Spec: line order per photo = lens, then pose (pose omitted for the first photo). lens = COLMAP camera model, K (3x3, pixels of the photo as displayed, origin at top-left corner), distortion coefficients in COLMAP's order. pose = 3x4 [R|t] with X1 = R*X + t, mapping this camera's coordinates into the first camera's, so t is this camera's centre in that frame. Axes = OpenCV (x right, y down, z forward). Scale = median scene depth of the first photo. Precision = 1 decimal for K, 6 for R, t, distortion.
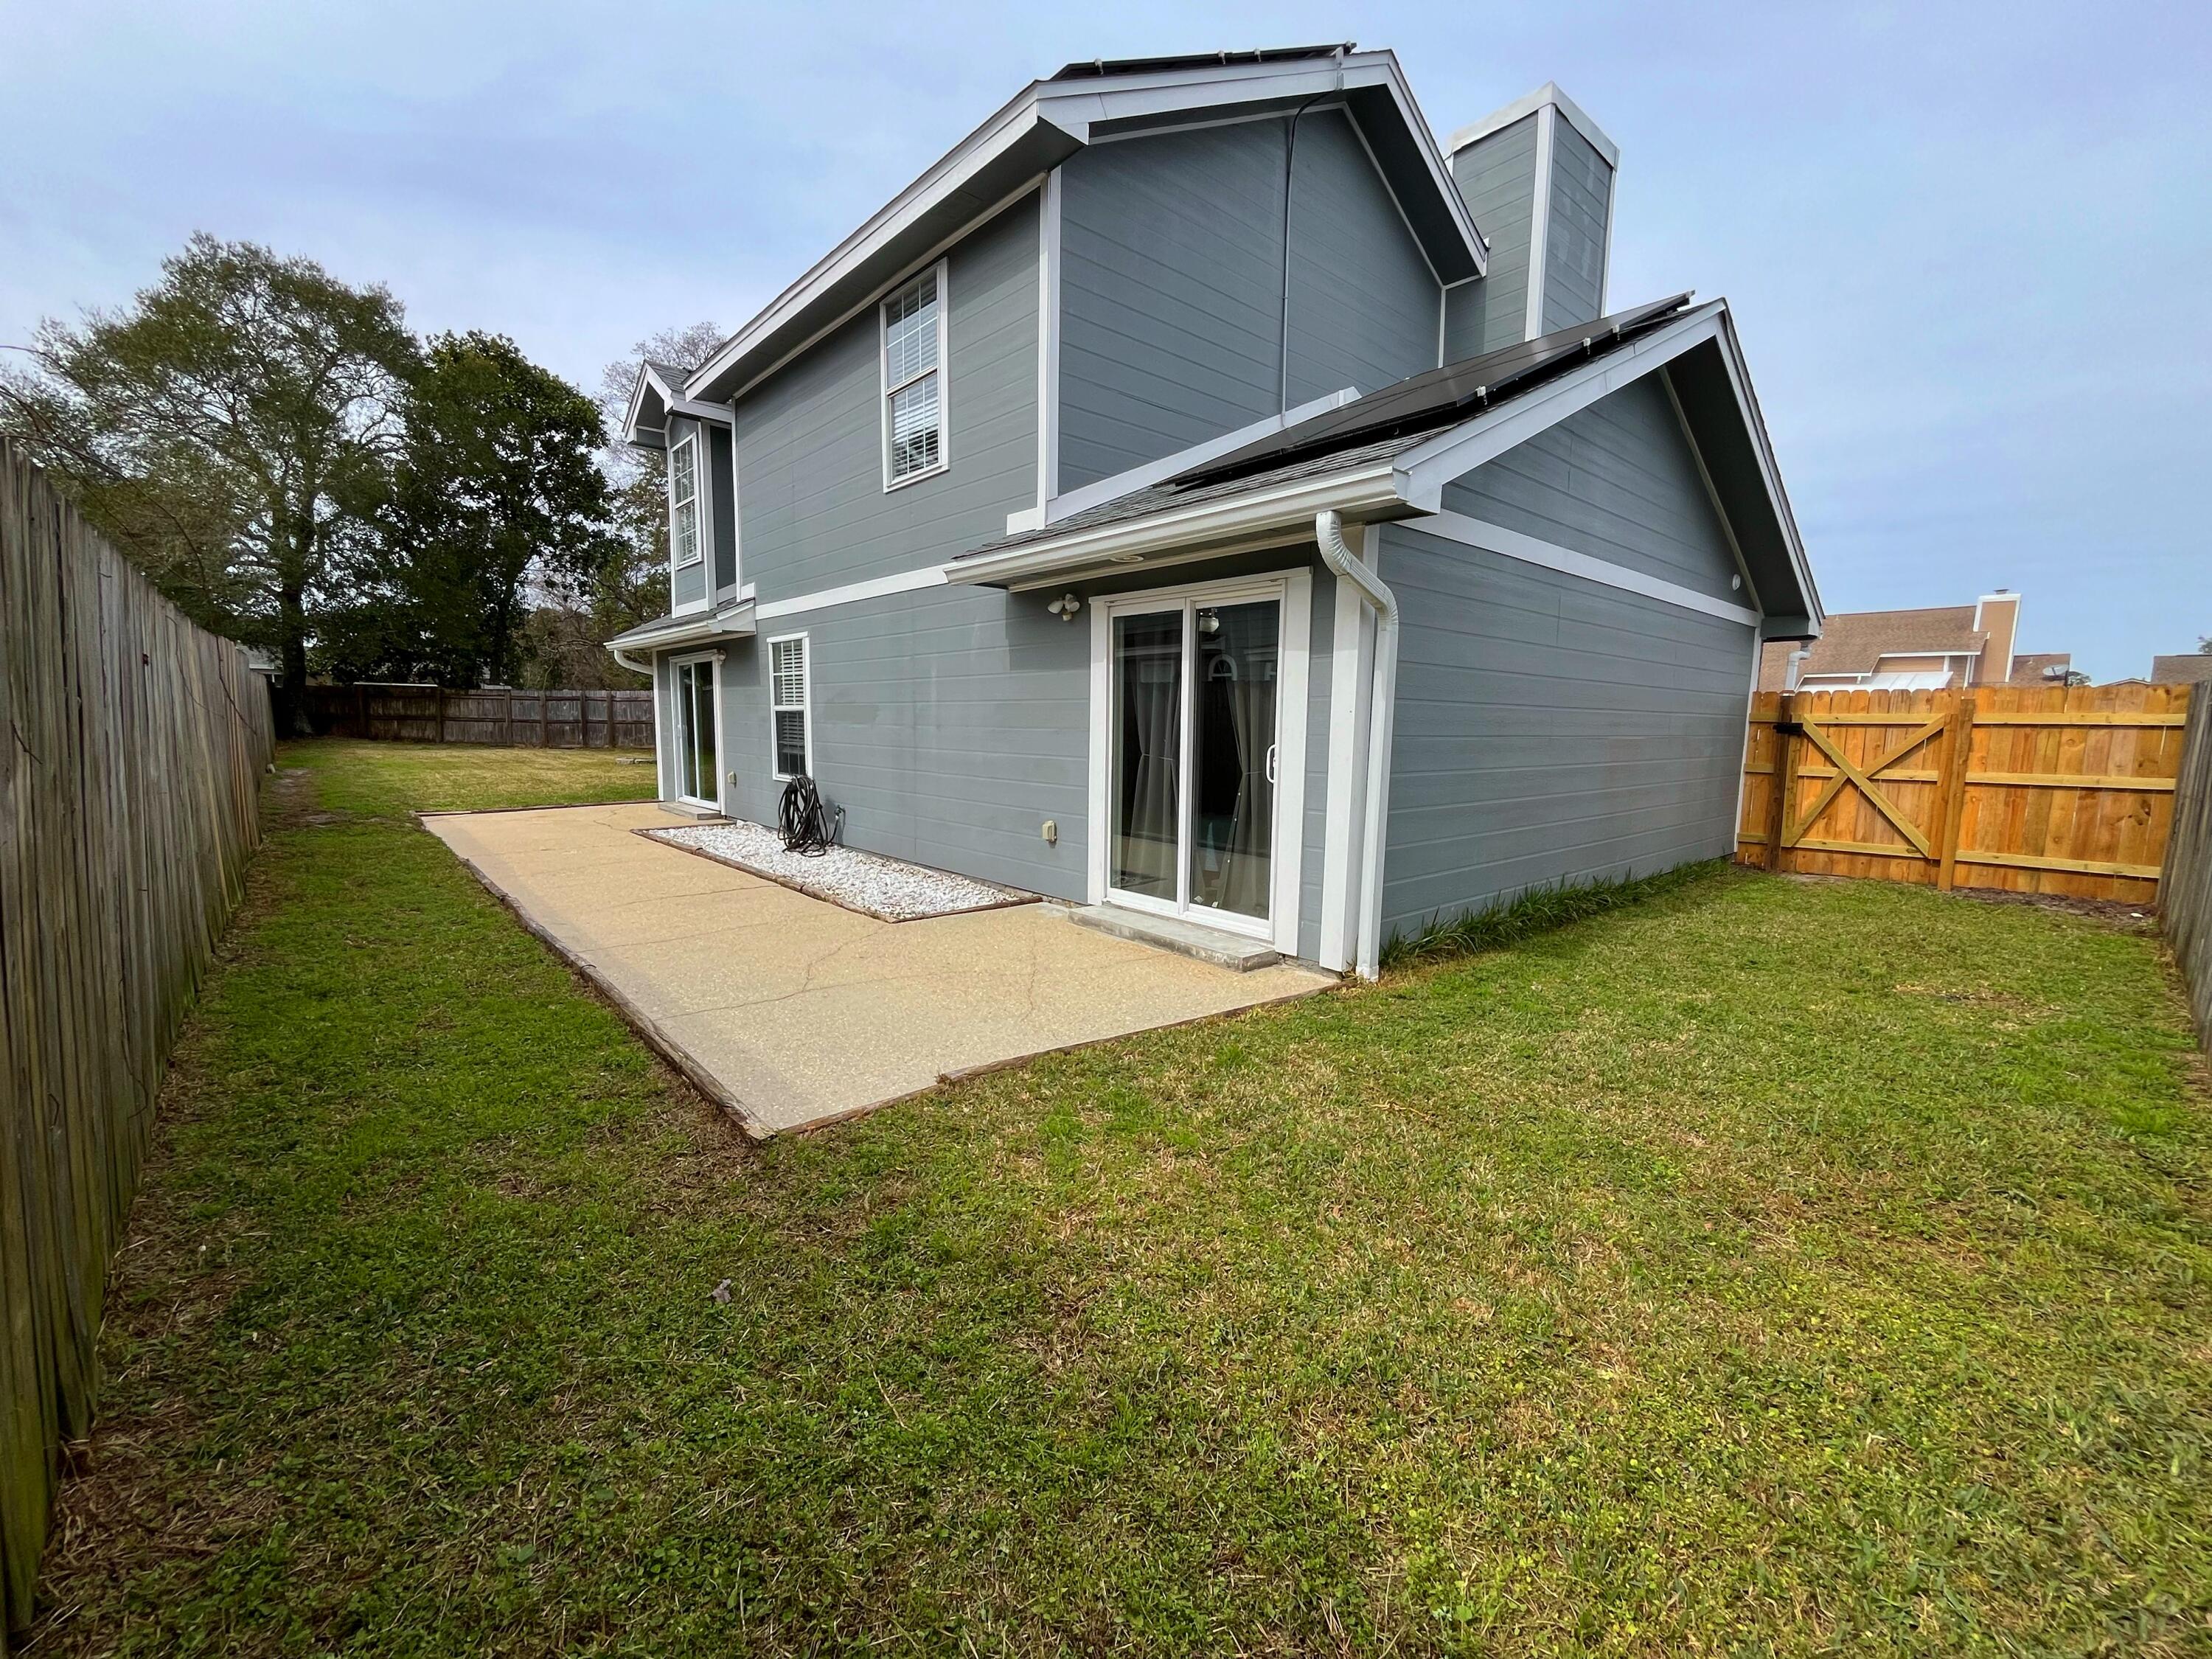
lens RADIAL K [[912.2, 0, 1112.8], [0, 912.2, 830.3], [0, 0, 1]] dist [-0.002866, -0.000285]
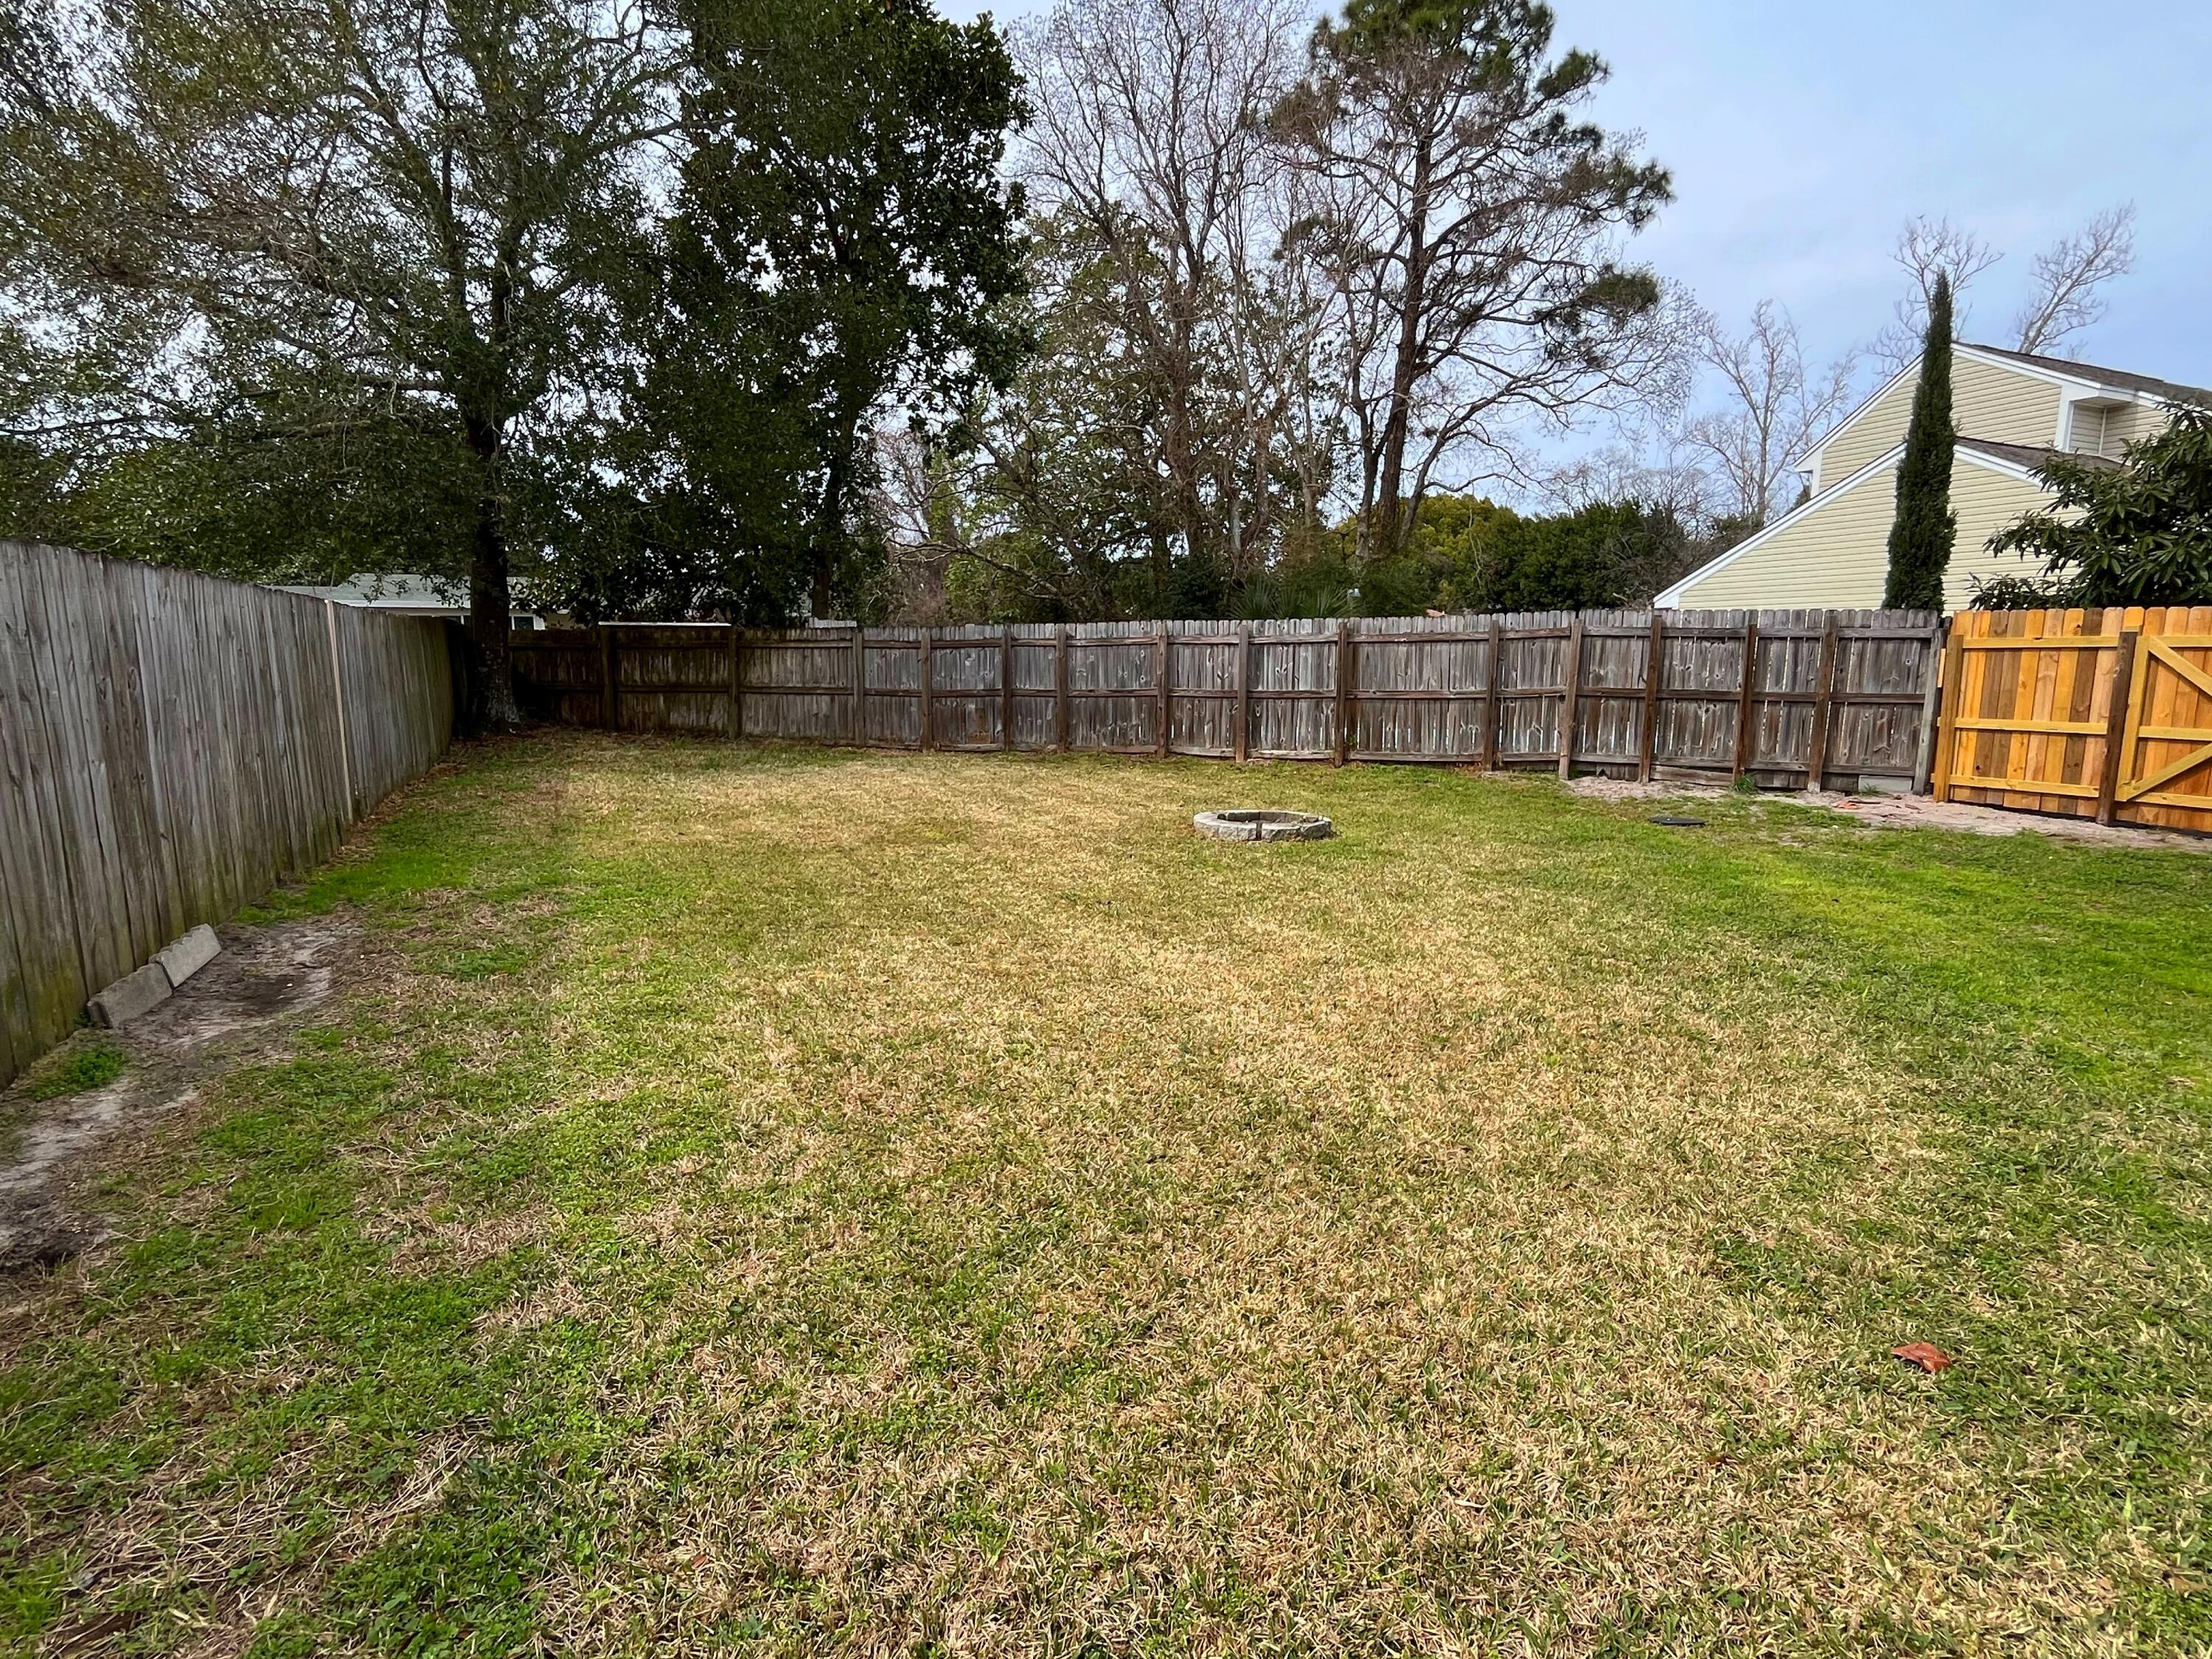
lens RADIAL K [[1101.0, 0, 1103.8], [0, 1101.0, 827.9], [0, 0, 1]] dist [-0.000977, 0.000017]
pose [[0.954457, 0.027987, -0.297032, -0.363382], [-0.018139, 0.999192, 0.035861, -0.071748], [0.297796, -0.028840, 0.954194, 0.479885]]
